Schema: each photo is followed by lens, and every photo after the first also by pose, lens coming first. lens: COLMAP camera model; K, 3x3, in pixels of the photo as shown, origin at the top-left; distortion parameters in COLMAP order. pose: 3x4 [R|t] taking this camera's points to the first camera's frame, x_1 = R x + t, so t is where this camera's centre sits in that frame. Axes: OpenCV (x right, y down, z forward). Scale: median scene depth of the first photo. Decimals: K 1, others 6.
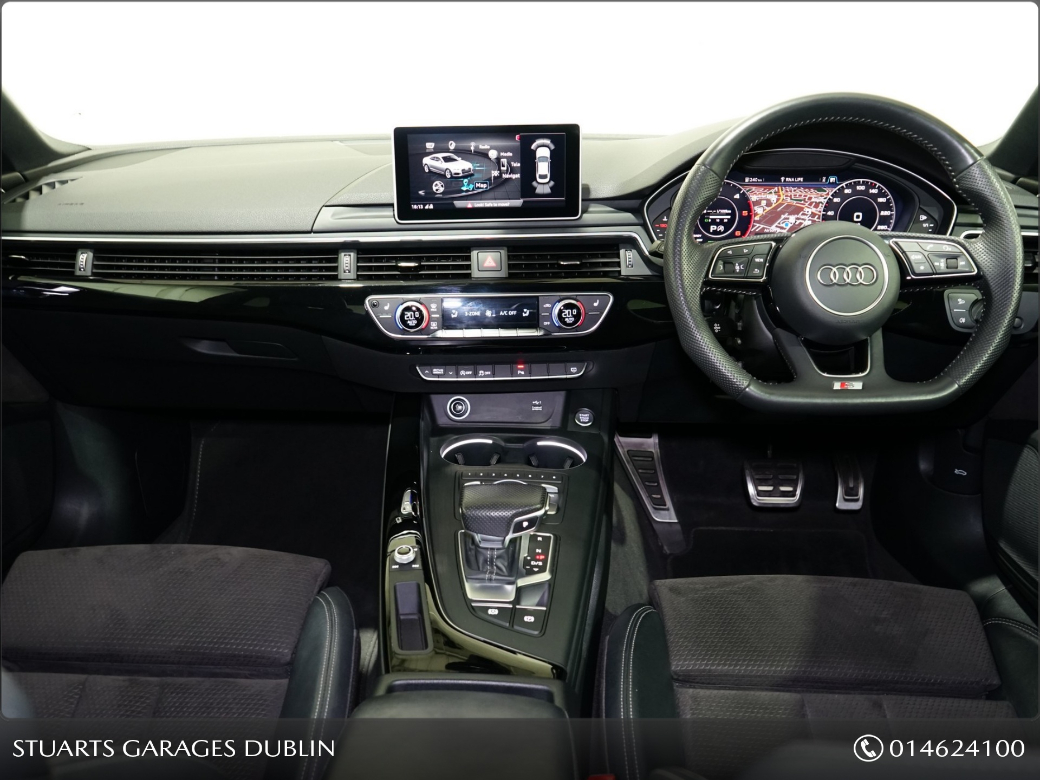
lens RADIAL K [[993.9, 0, 520.0], [0, 993.9, 390.0], [0, 0, 1]] dist [0.001828, 0.017276]
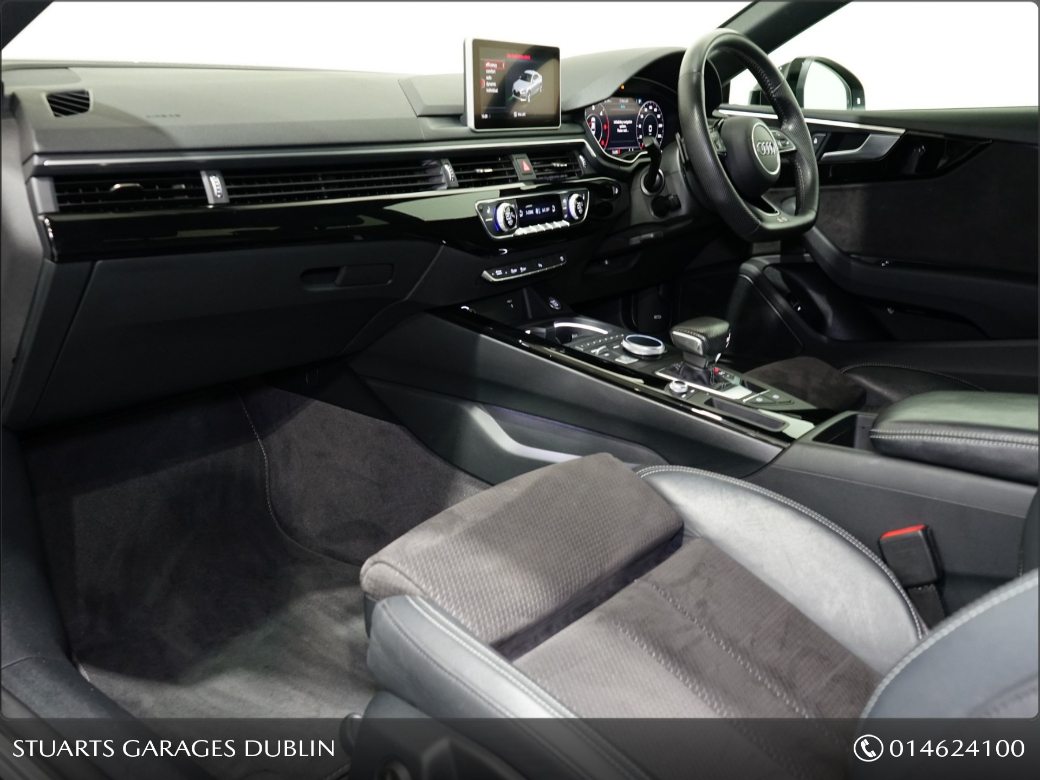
lens RADIAL K [[993.9, 0, 520.0], [0, 993.9, 390.0], [0, 0, 1]] dist [0.001828, 0.017276]
pose [[0.583592, -0.213647, 0.783438, -0.947277], [0.241324, 0.966812, 0.083889, 0.019757], [-0.775360, 0.140105, 0.615782, 0.334706]]
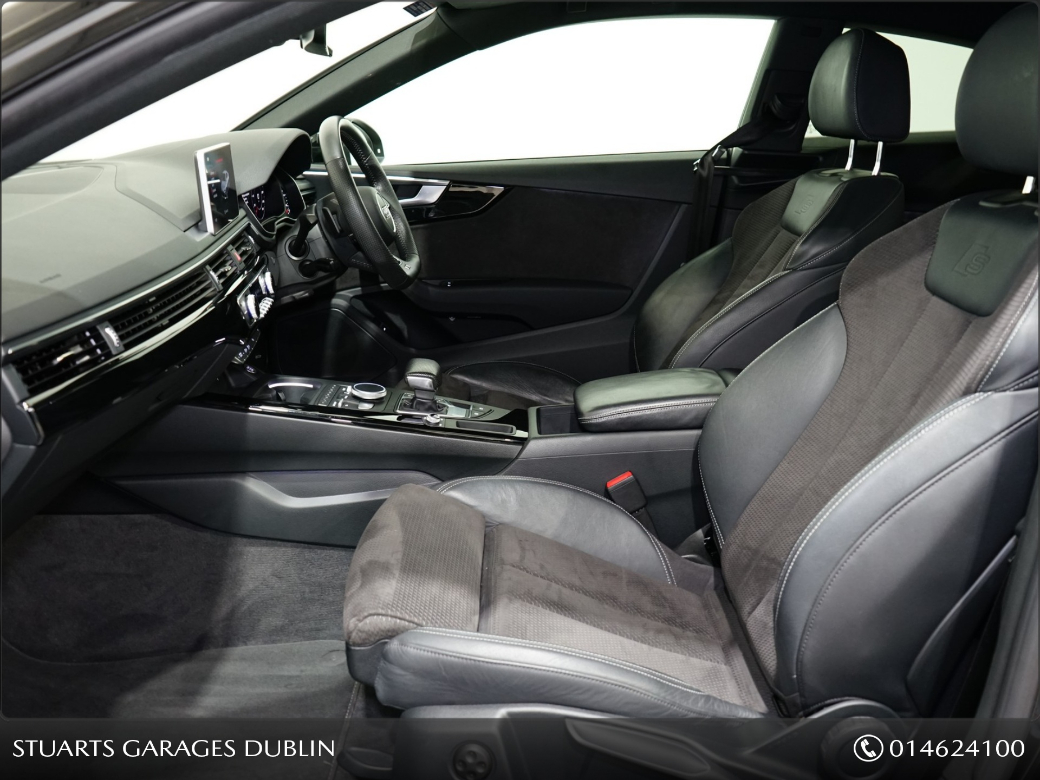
lens RADIAL K [[993.9, 0, 520.0], [0, 993.9, 390.0], [0, 0, 1]] dist [0.001828, 0.017276]
pose [[-0.074602, -0.293921, 0.952914, -1.288943], [0.323731, 0.896684, 0.301921, -0.246384], [-0.943204, 0.331011, 0.028257, 0.675569]]
